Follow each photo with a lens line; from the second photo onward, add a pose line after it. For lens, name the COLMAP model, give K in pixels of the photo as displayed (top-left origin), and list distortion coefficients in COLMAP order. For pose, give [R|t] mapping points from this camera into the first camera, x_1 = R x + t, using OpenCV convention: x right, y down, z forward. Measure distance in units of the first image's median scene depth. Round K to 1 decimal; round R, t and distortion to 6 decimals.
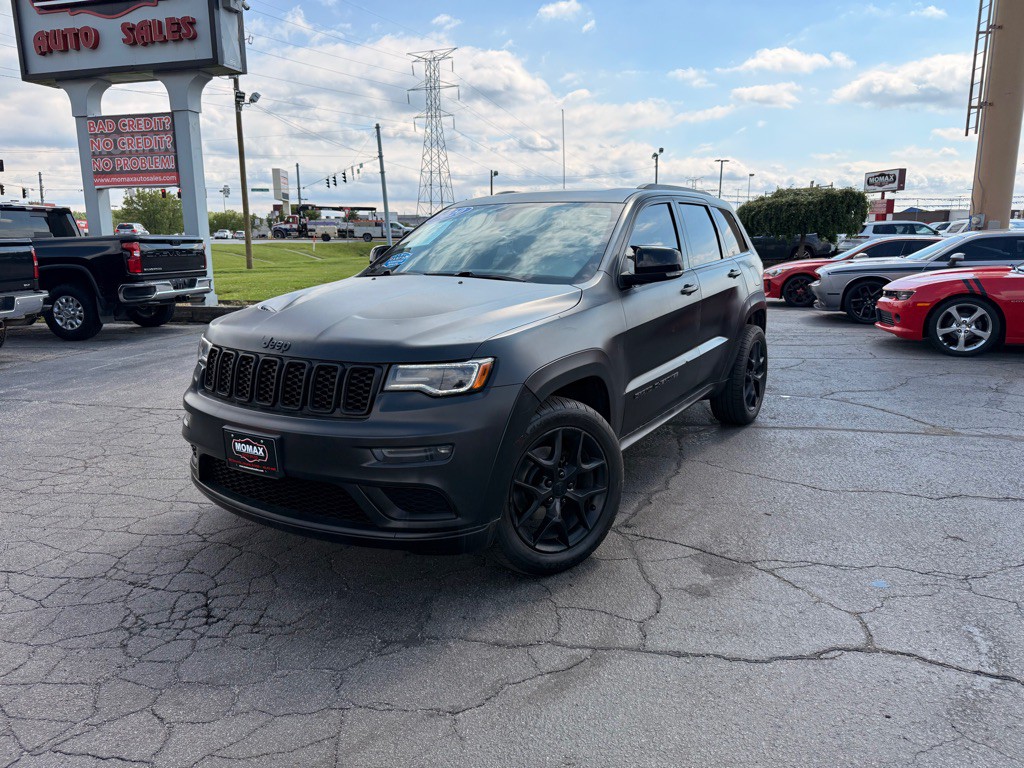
lens RADIAL K [[752.4, 0, 515.2], [0, 752.4, 379.8], [0, 0, 1]] dist [-0.008469, 0.000900]
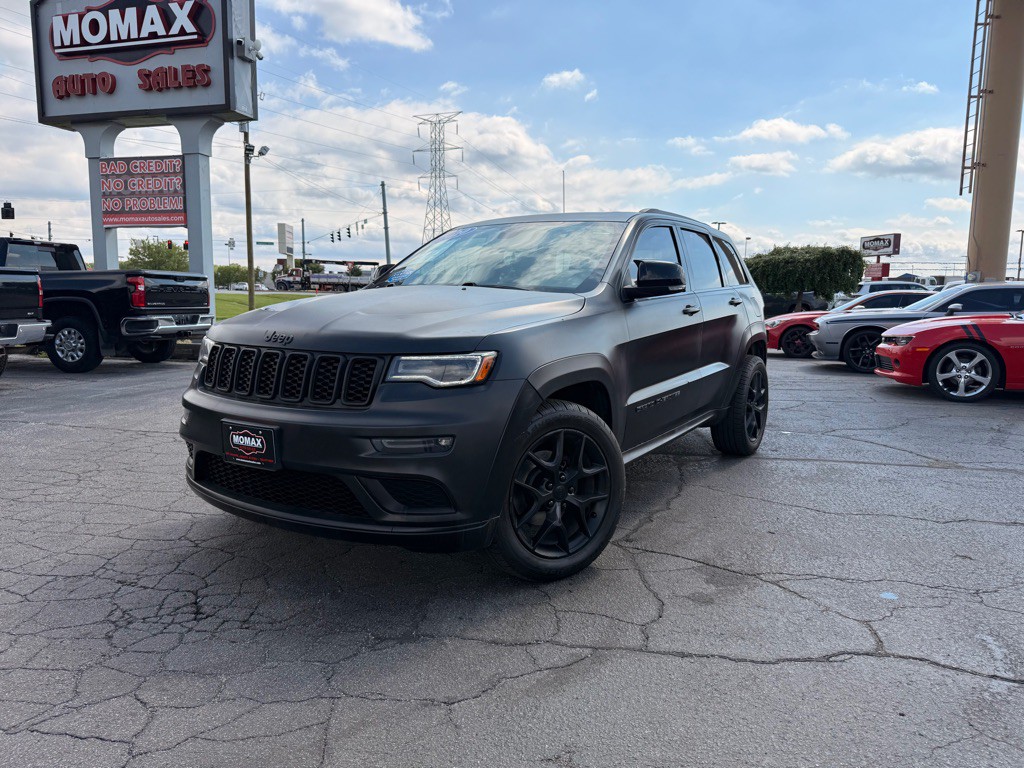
lens RADIAL K [[751.3, 0, 512.0], [0, 751.3, 384.0], [0, 0, 1]] dist [-0.003649, -0.004429]
pose [[0.999818, 0.018975, -0.001826, -0.003100], [-0.019057, 0.997245, -0.071690, 0.044499], [0.000461, 0.071712, 0.997425, 0.005917]]
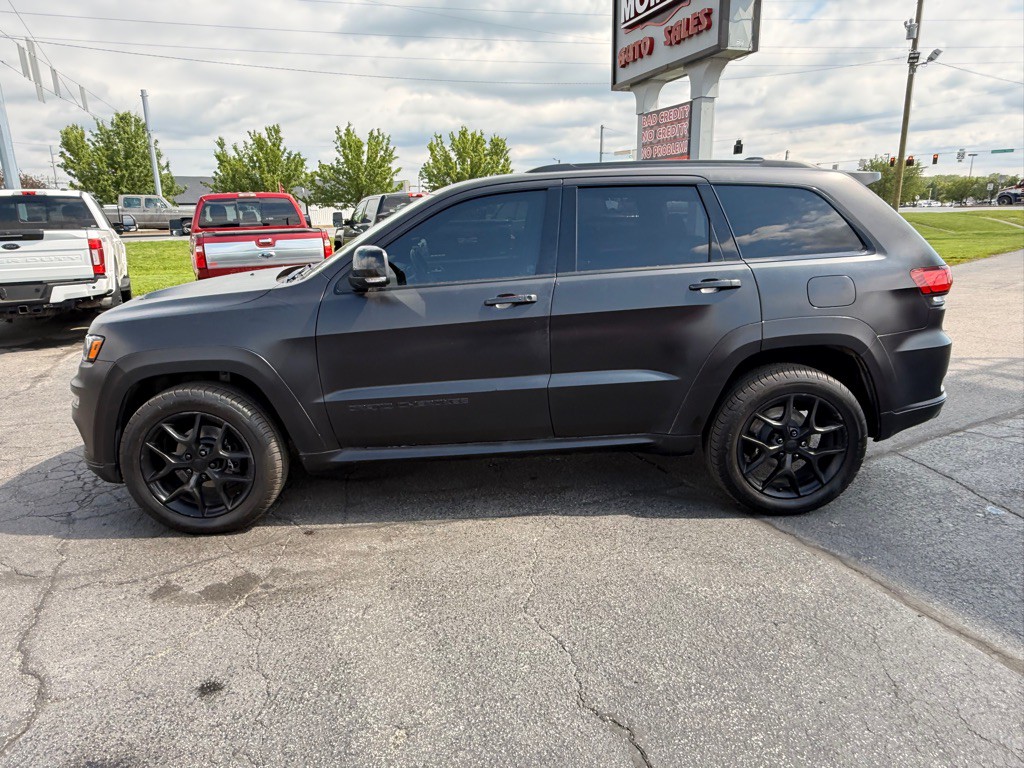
lens RADIAL K [[672.1, 0, 496.2], [0, 672.1, 386.0], [0, 0, 1]] dist [-0.000867, -0.001455]
pose [[0.535447, 0.205630, -0.819154, 0.693369], [-0.141522, 0.978039, 0.153007, -0.119675], [0.832627, 0.034001, 0.552789, 0.499085]]
